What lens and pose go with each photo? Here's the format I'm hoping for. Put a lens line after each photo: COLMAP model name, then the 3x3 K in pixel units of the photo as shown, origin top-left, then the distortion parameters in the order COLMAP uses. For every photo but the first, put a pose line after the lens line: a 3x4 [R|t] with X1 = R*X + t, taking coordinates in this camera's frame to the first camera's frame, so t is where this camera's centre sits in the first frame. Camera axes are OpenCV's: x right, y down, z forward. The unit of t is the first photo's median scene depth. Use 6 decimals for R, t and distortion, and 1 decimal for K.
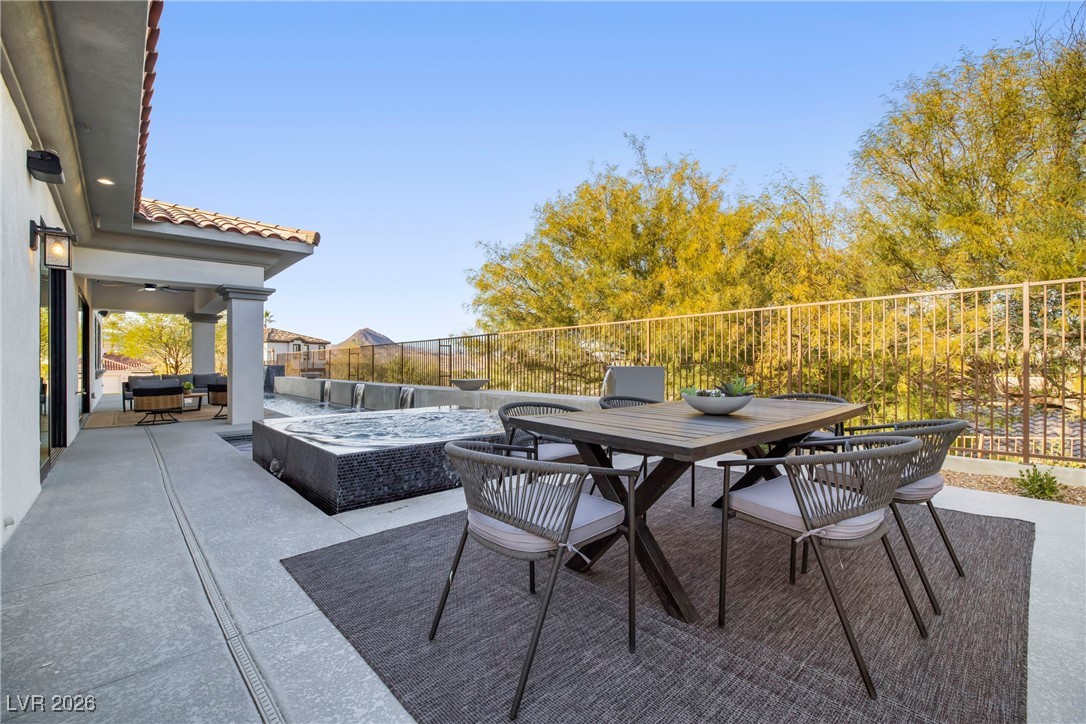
lens RADIAL K [[471.2, 0, 541.0], [0, 471.2, 358.7], [0, 0, 1]] dist [-0.011590, 0.000529]
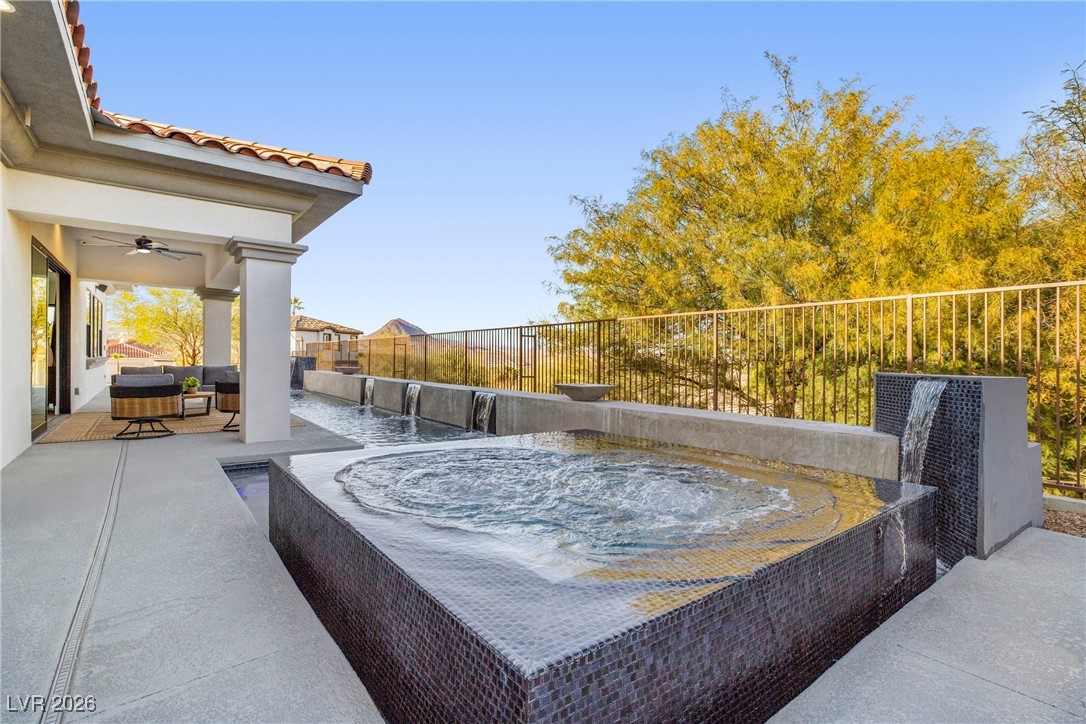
lens RADIAL K [[501.8, 0, 539.5], [0, 501.8, 367.0], [0, 0, 1]] dist [-0.001683, -0.000820]
pose [[0.996893, 0.023980, -0.075030, -0.157604], [-0.022134, 0.999434, 0.025345, 0.001231], [0.075595, -0.023605, 0.996859, 0.271770]]
